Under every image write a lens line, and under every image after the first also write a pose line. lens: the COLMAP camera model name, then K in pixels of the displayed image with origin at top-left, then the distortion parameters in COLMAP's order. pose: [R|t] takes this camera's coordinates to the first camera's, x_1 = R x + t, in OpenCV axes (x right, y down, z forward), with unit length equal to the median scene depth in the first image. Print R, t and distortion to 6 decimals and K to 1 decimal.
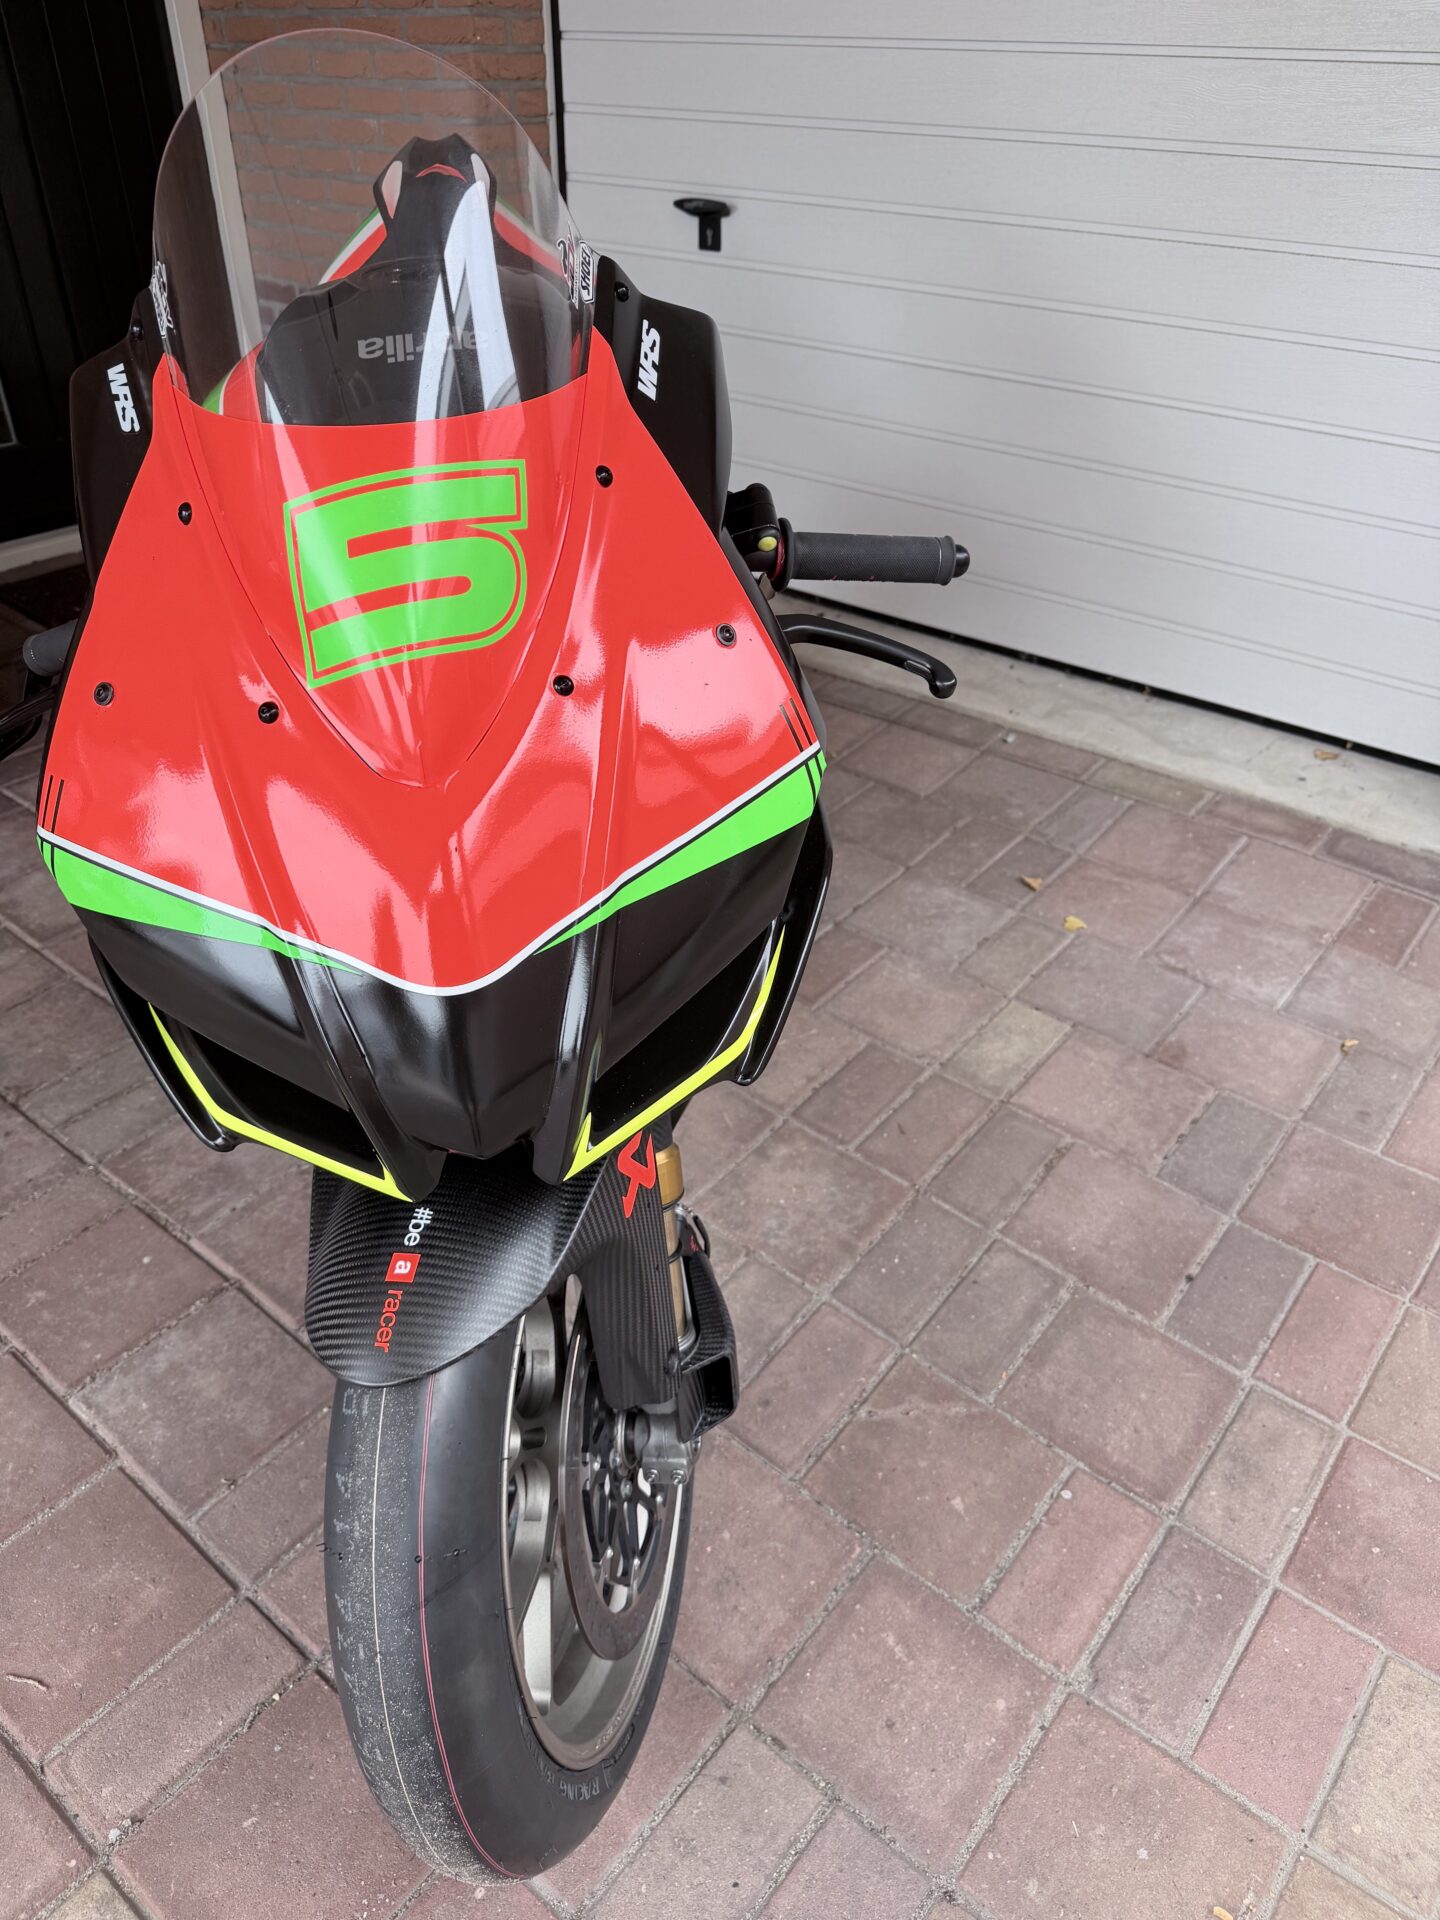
lens RADIAL K [[1336.4, 0, 720.0], [0, 1336.4, 960.0], [0, 0, 1]] dist [-0.055783, -0.001618]
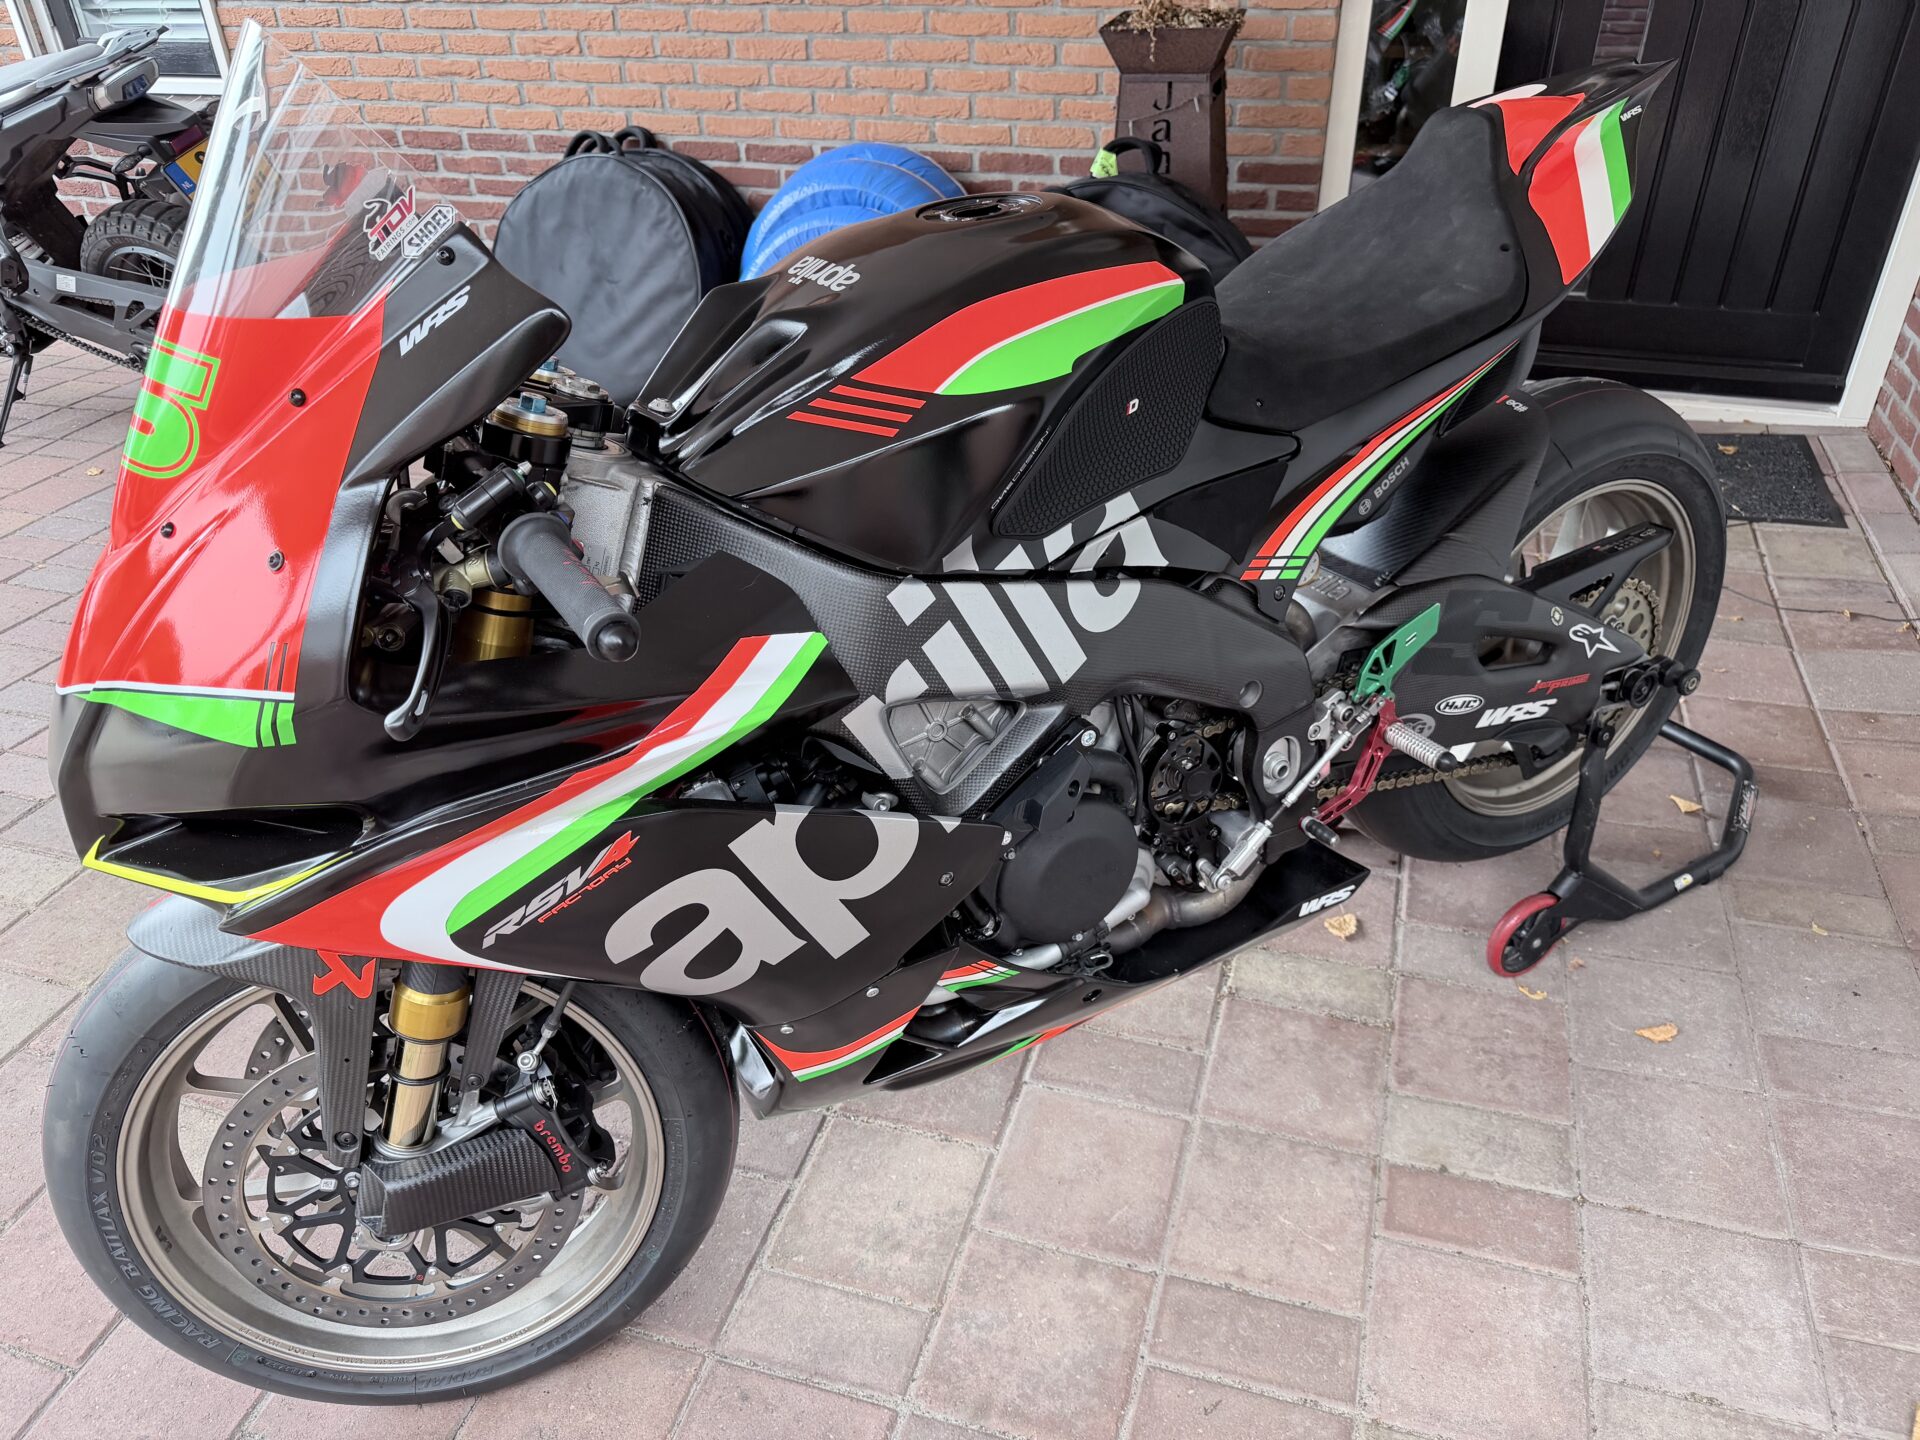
lens RADIAL K [[1336.4, 0, 953.6], [0, 1336.4, 668.9], [0, 0, 1]] dist [-0.055783, -0.001618]
pose [[0.365768, 0.471609, -0.802371, 0.563648], [-0.521497, 0.817914, 0.243016, -0.366281], [0.770879, 0.329547, 0.545109, 0.438325]]
